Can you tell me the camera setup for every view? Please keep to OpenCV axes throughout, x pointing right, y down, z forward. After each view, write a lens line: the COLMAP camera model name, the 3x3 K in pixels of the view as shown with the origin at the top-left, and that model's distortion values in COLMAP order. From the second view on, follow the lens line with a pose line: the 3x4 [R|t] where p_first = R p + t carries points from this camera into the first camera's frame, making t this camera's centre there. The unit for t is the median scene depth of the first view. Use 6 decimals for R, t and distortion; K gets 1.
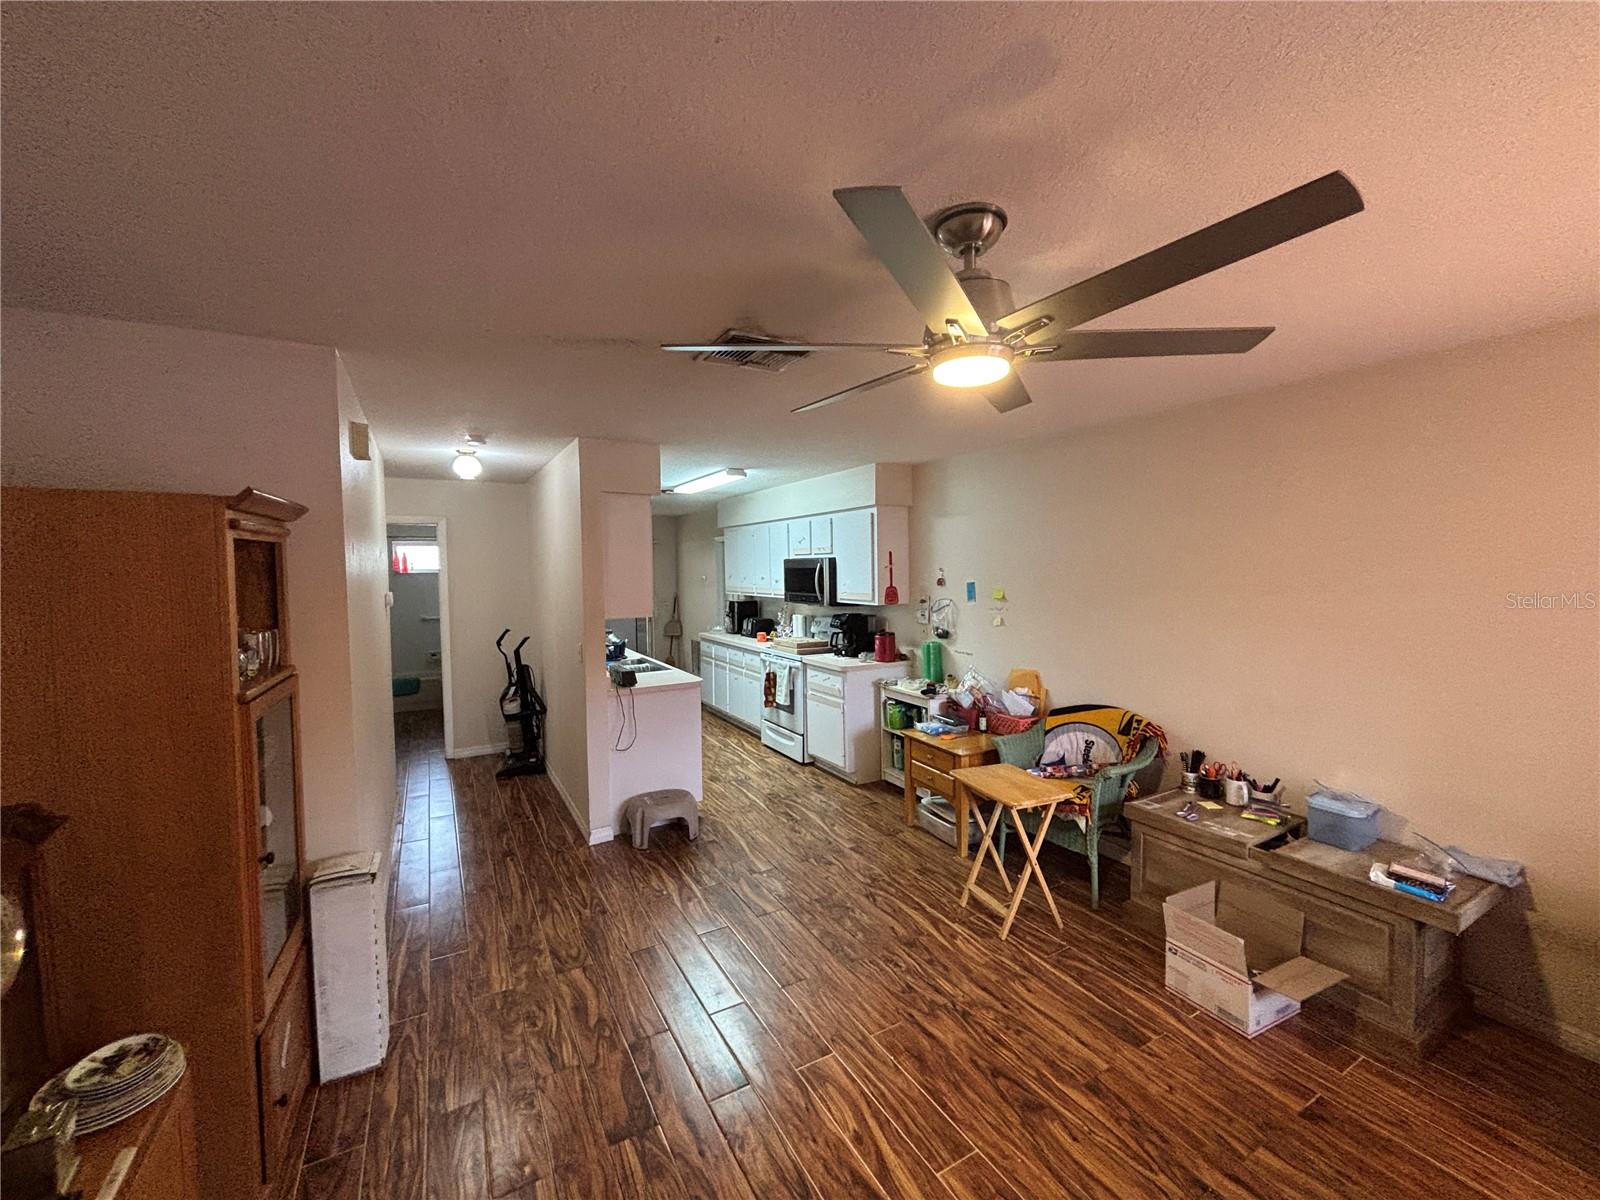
lens RADIAL K [[648.5, 0, 816.2], [0, 648.5, 601.8], [0, 0, 1]] dist [0.000918, 0.000064]
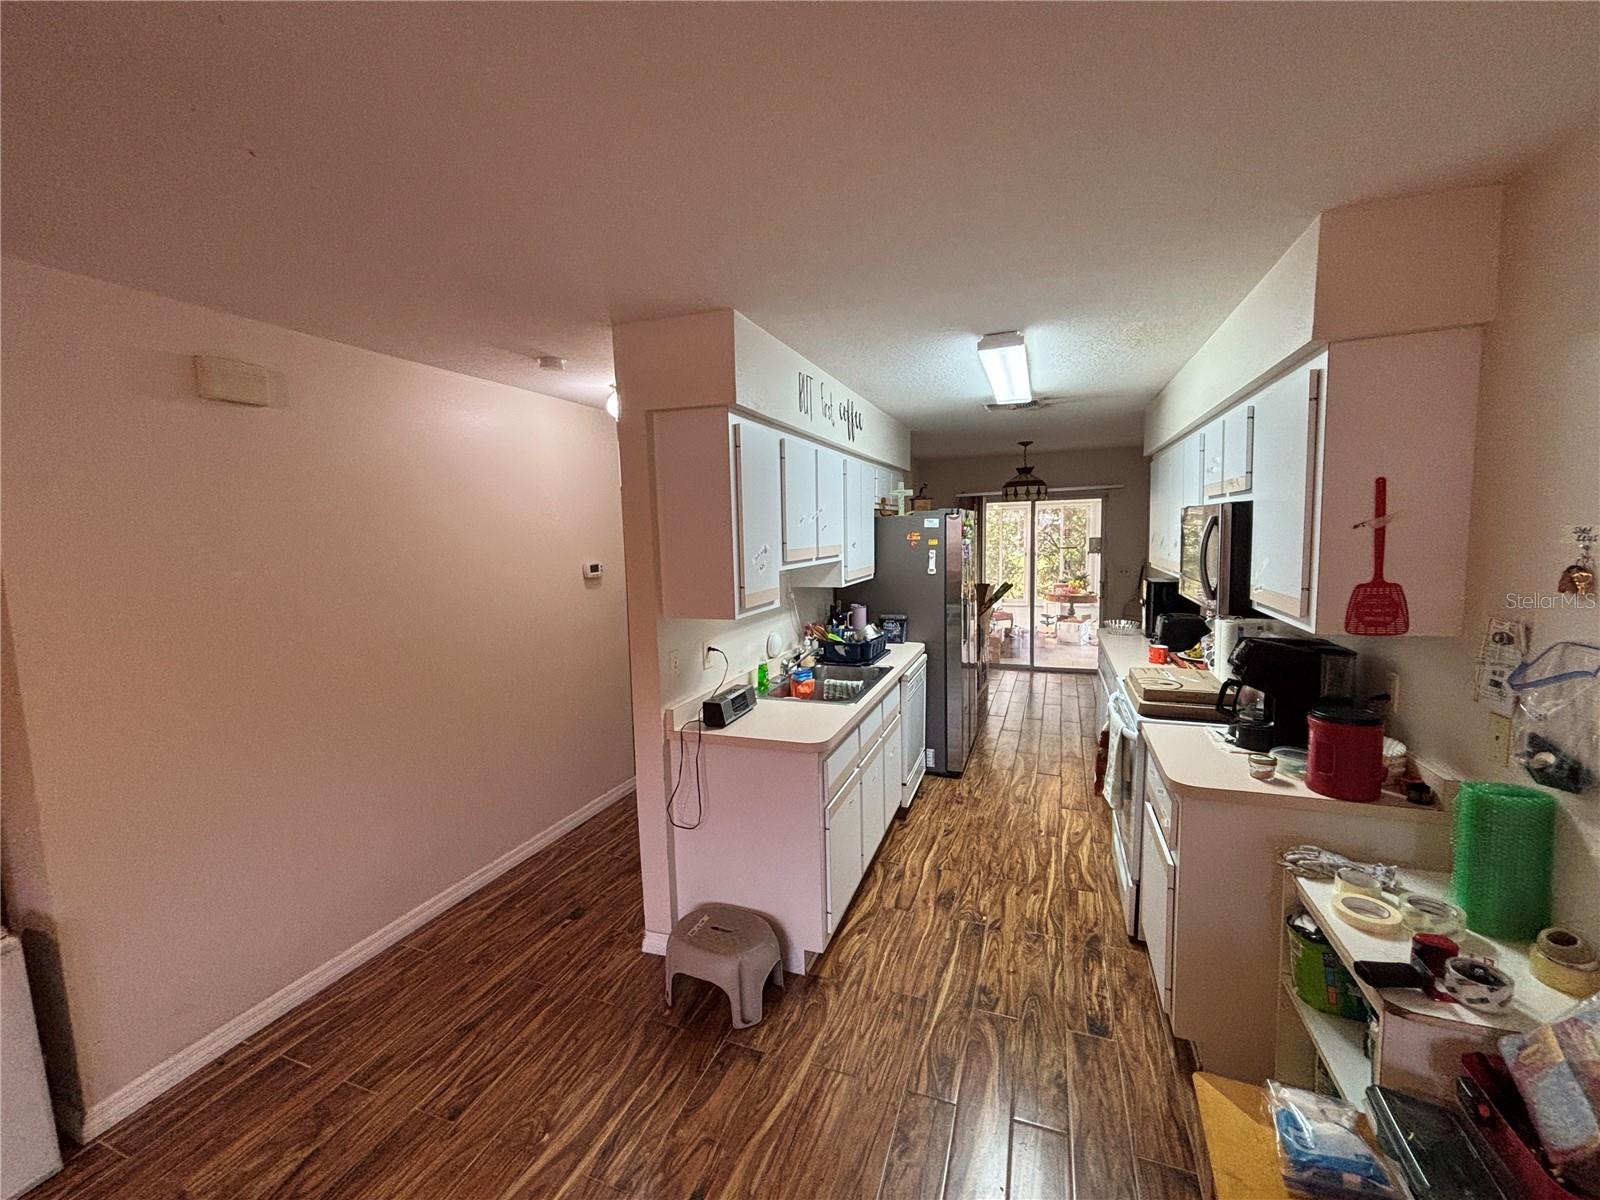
lens RADIAL K [[647.6, 0, 797.5], [0, 647.6, 597.9], [0, 0, 1]] dist [0.000384, 0.000267]
pose [[0.618253, 0.070884, -0.782776, 0.182859], [-0.020024, 0.997022, 0.074470, -0.032846], [0.785724, -0.030367, 0.617832, 0.523505]]
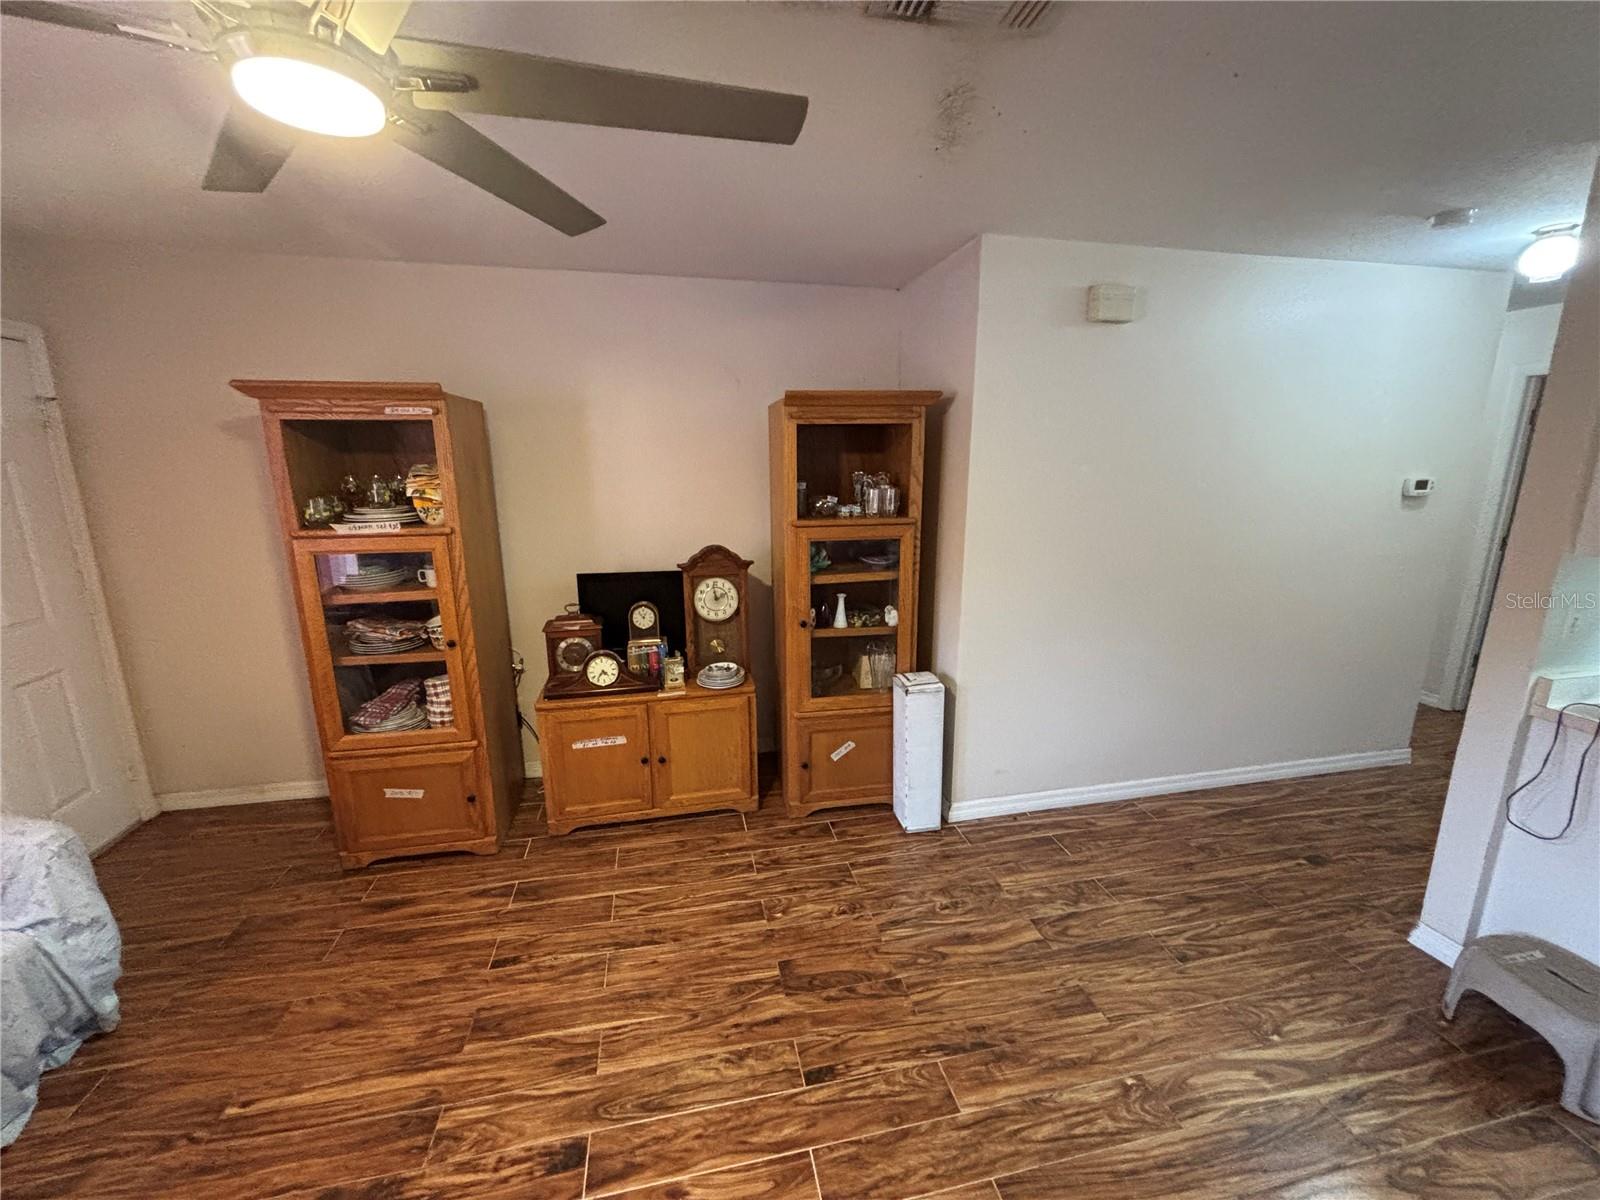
lens RADIAL K [[644.4, 0, 804.4], [0, 644.4, 597.6], [0, 0, 1]] dist [0.000218, 0.000329]
pose [[-0.319557, 0.212685, -0.923390, 0.204949], [-0.045993, 0.969855, 0.239304, -0.022423], [0.946450, 0.118941, -0.300142, 0.457448]]
